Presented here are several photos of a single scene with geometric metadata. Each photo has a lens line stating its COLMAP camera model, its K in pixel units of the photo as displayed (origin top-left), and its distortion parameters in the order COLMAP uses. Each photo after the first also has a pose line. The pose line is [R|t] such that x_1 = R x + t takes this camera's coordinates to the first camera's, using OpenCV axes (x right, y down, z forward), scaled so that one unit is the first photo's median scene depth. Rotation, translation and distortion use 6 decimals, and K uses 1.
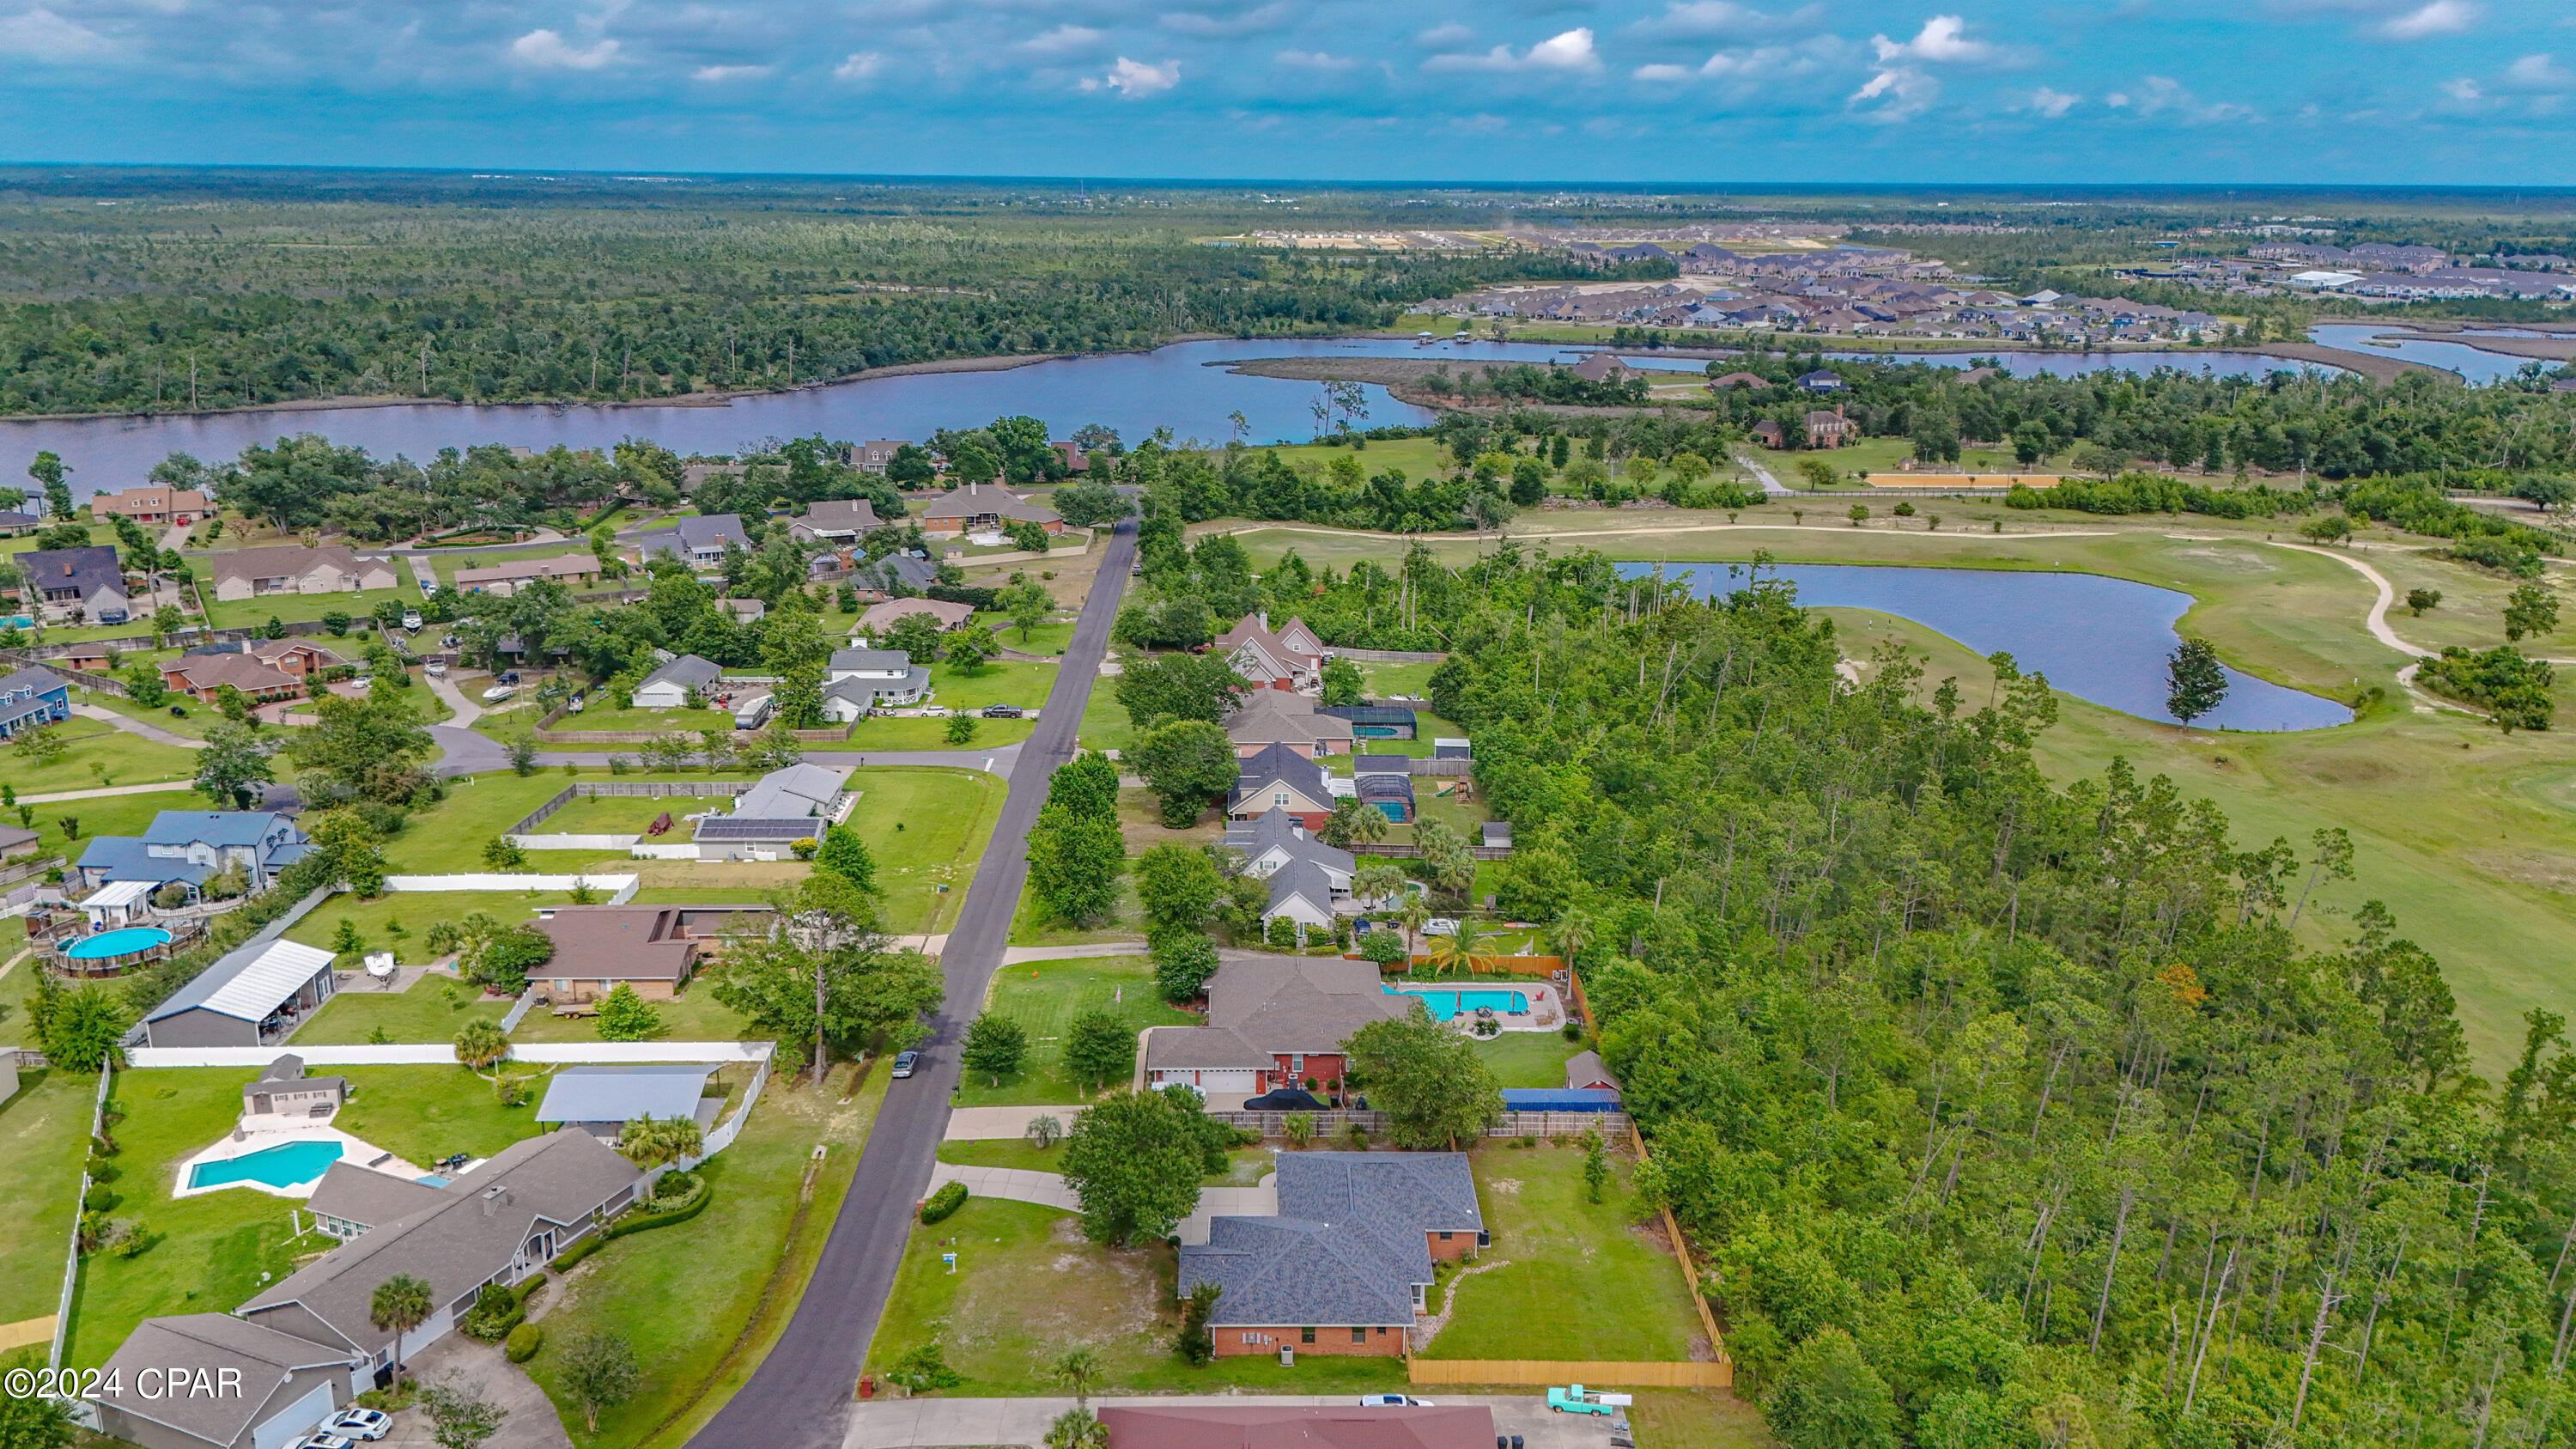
lens RADIAL K [[1894.5, 0, 1280.9], [0, 1894.5, 722.4], [0, 0, 1]] dist [0.098185, -0.110795]
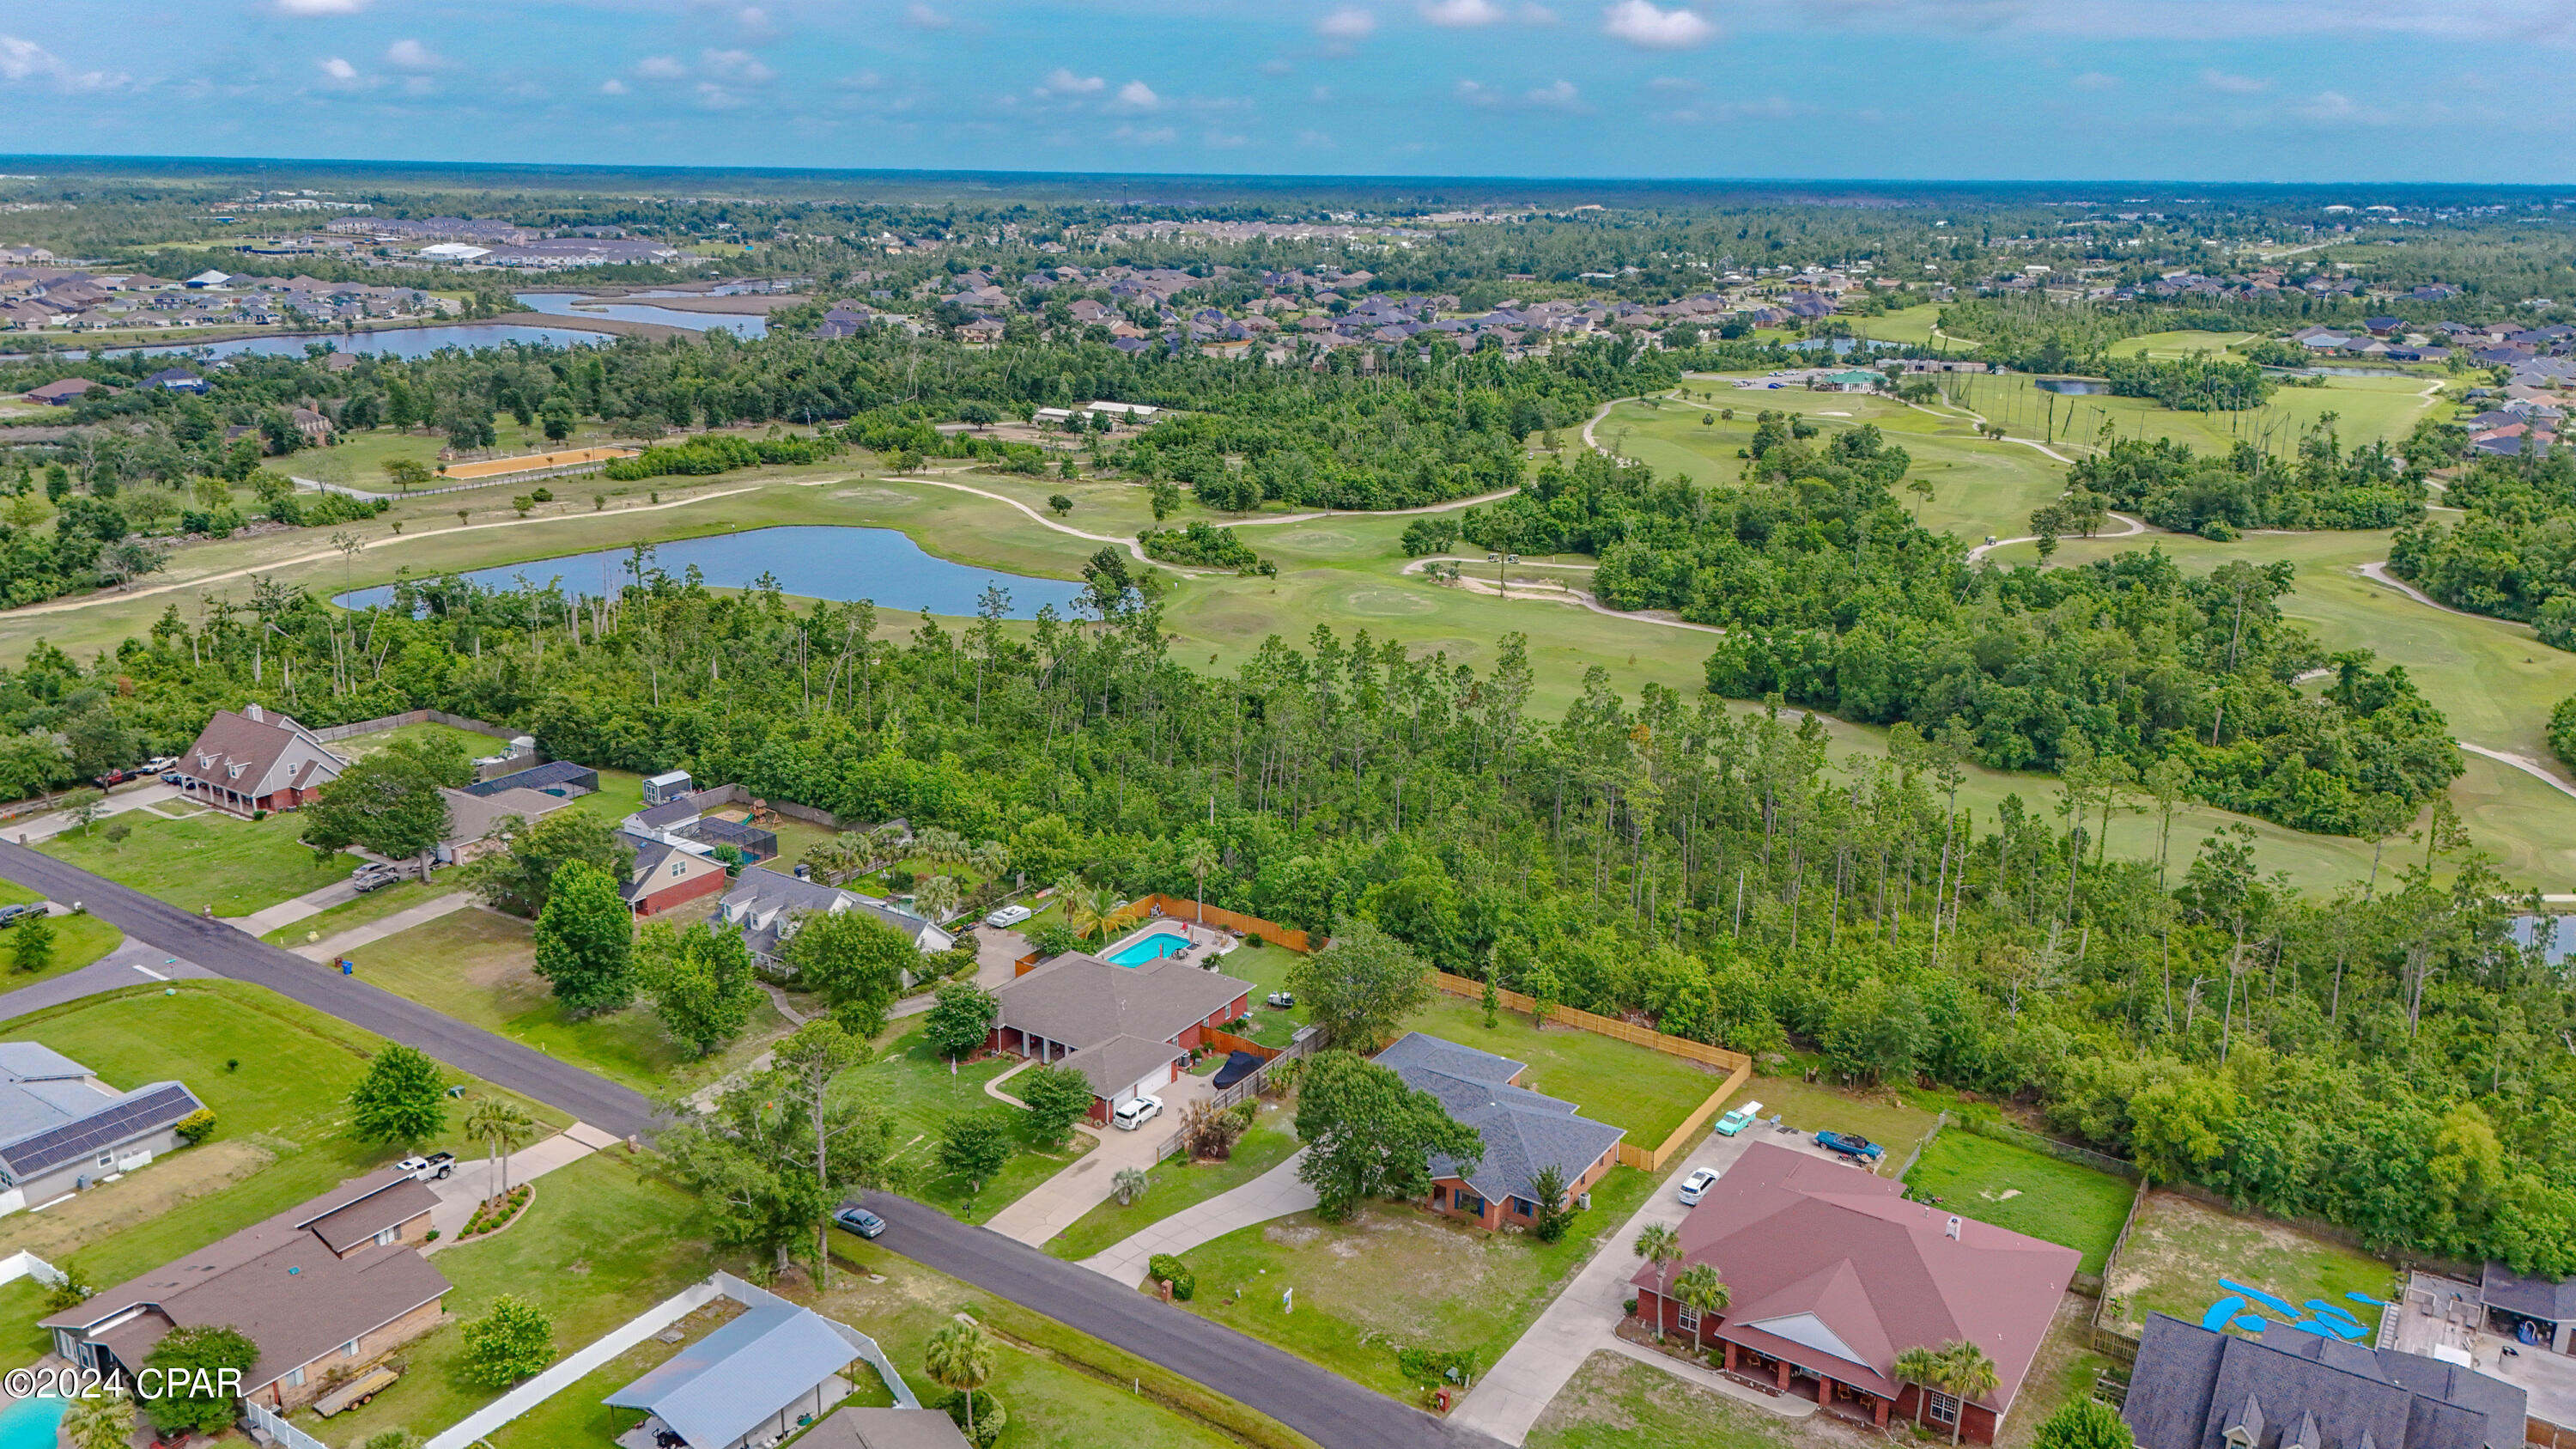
lens RADIAL K [[1894.5, 0, 1280.9], [0, 1894.5, 722.4], [0, 0, 1]] dist [0.098185, -0.110795]
pose [[0.569681, -0.232864, 0.788186, -0.306931], [0.223064, 0.966831, 0.124418, -0.042552], [-0.791015, 0.104938, 0.602729, 0.139293]]
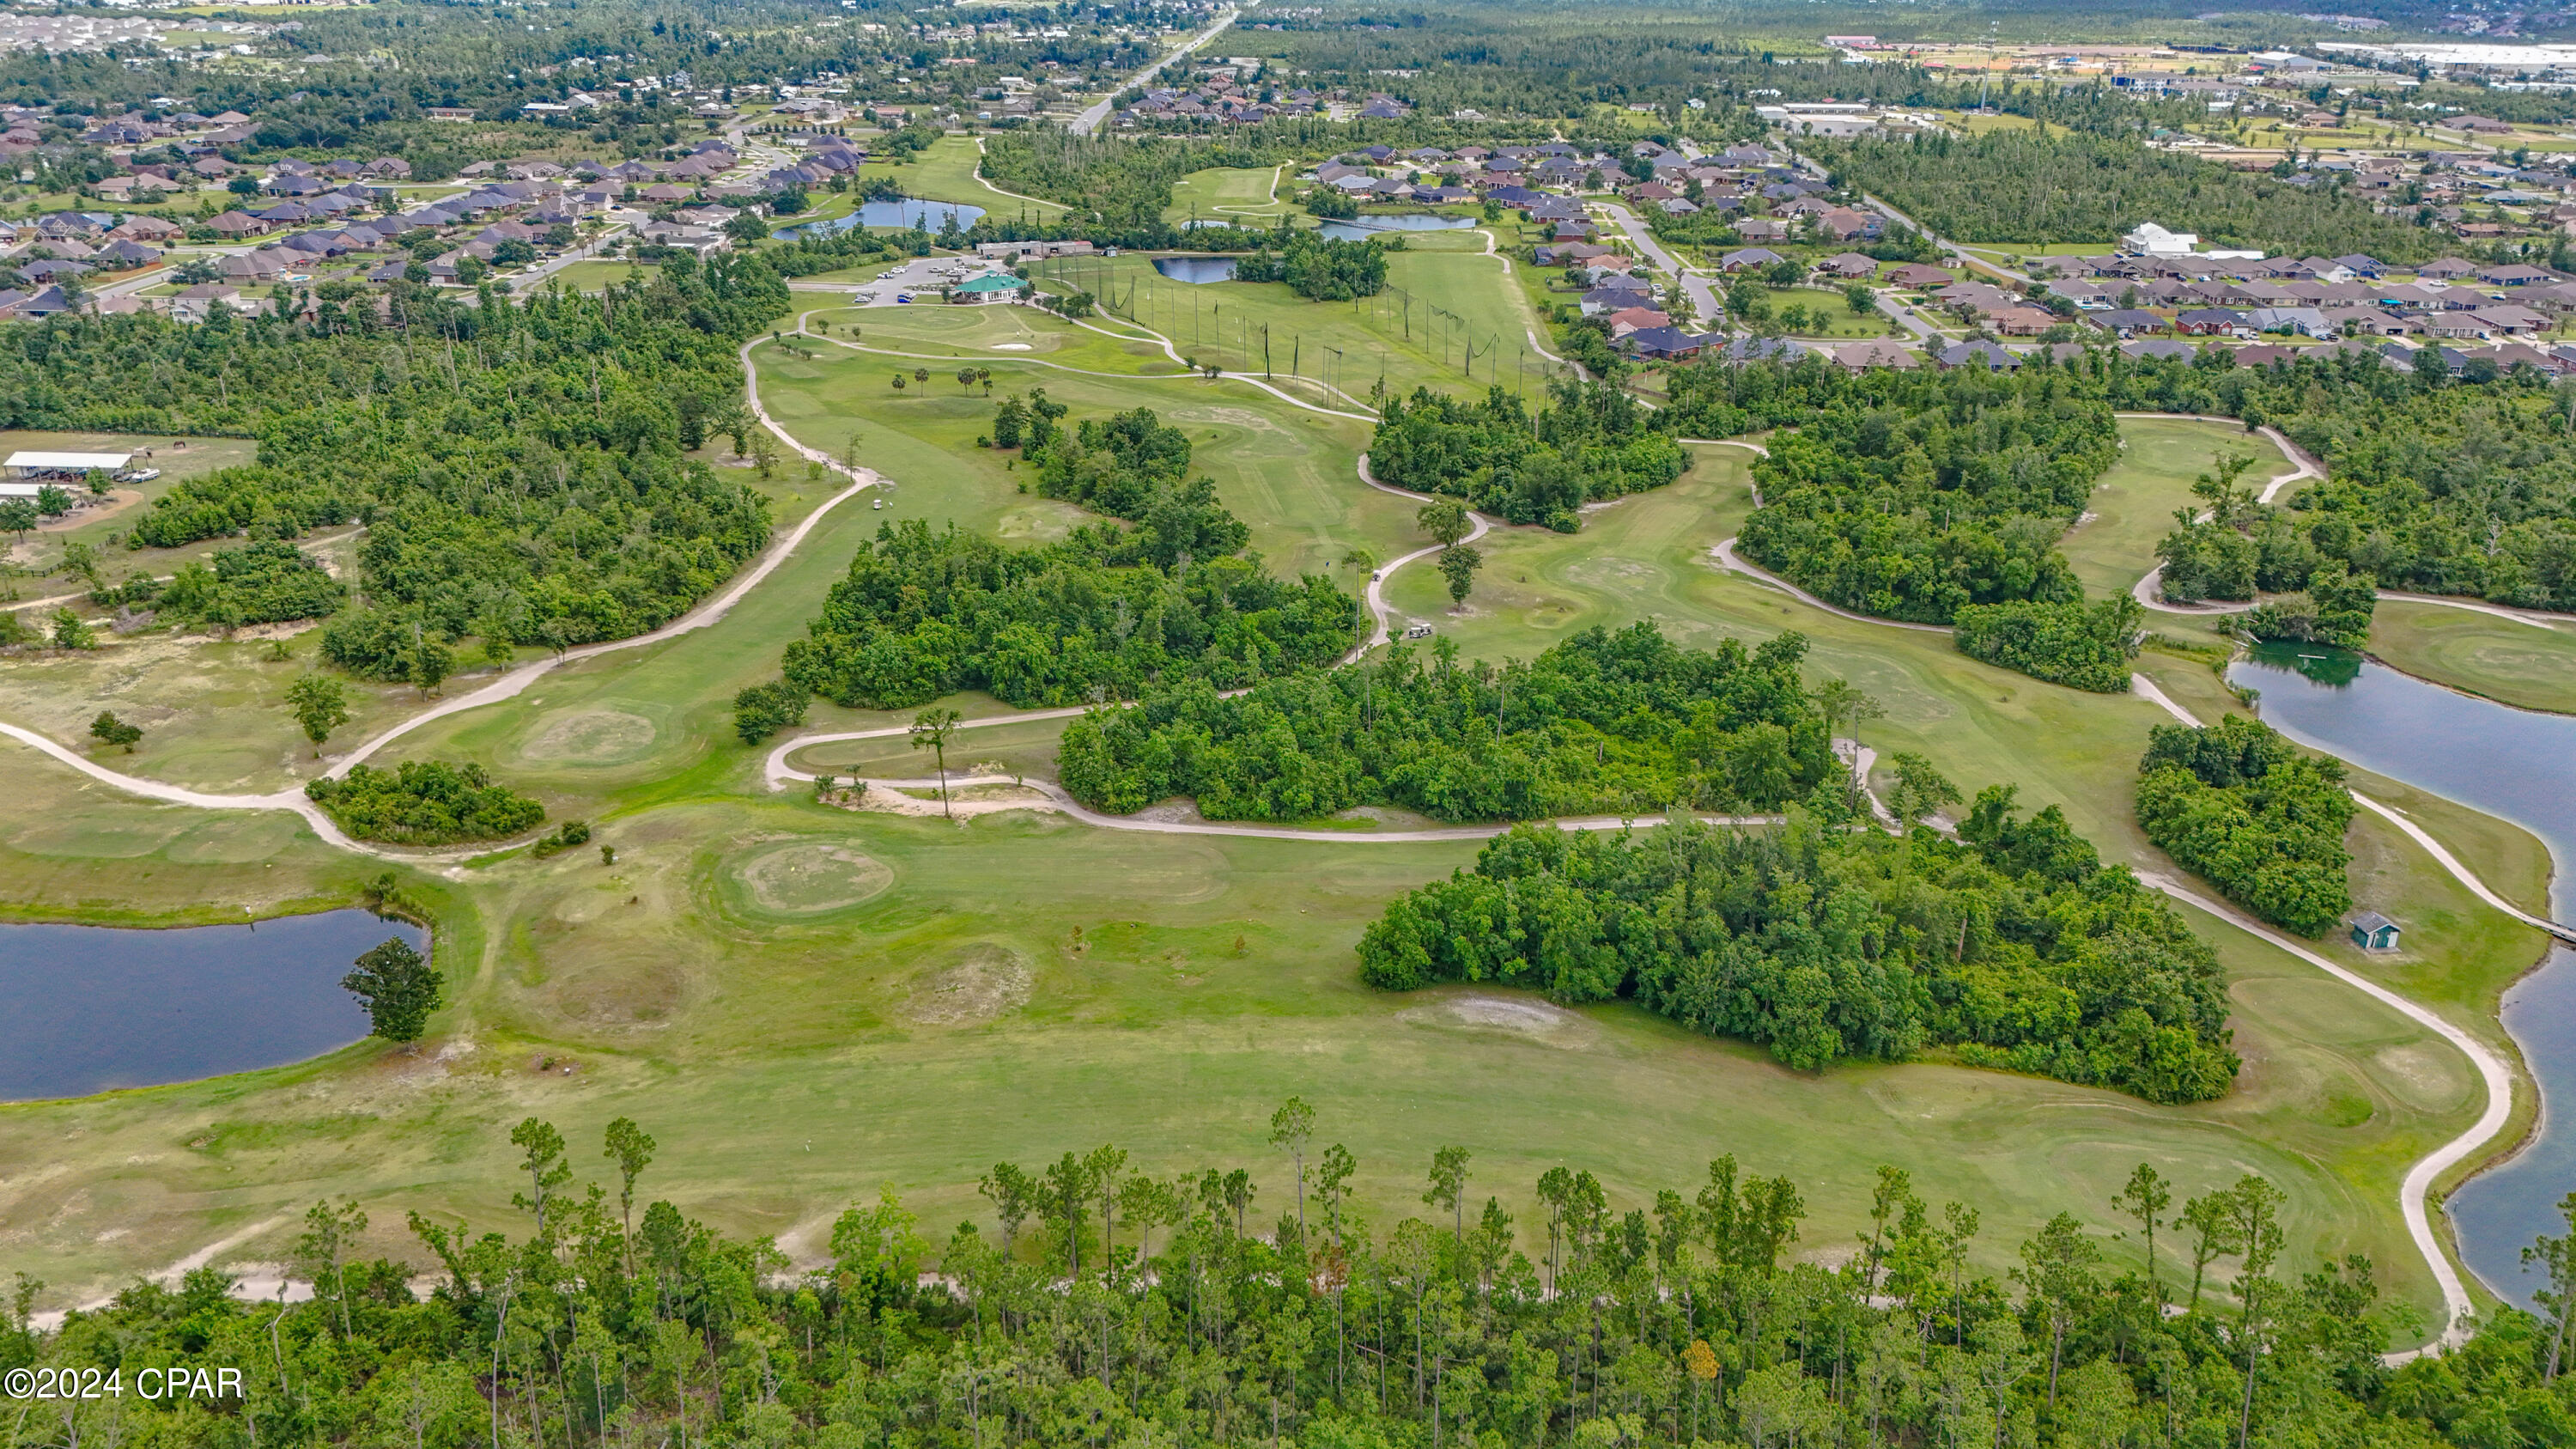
lens RADIAL K [[1916.0, 0, 1288.3], [0, 1916.0, 679.3], [0, 0, 1]] dist [0.089491, -0.106673]
pose [[0.041116, -0.373820, 0.926590, -0.116070], [0.268629, 0.897364, 0.350109, -0.213200], [-0.962366, 0.234514, 0.137315, 0.380390]]
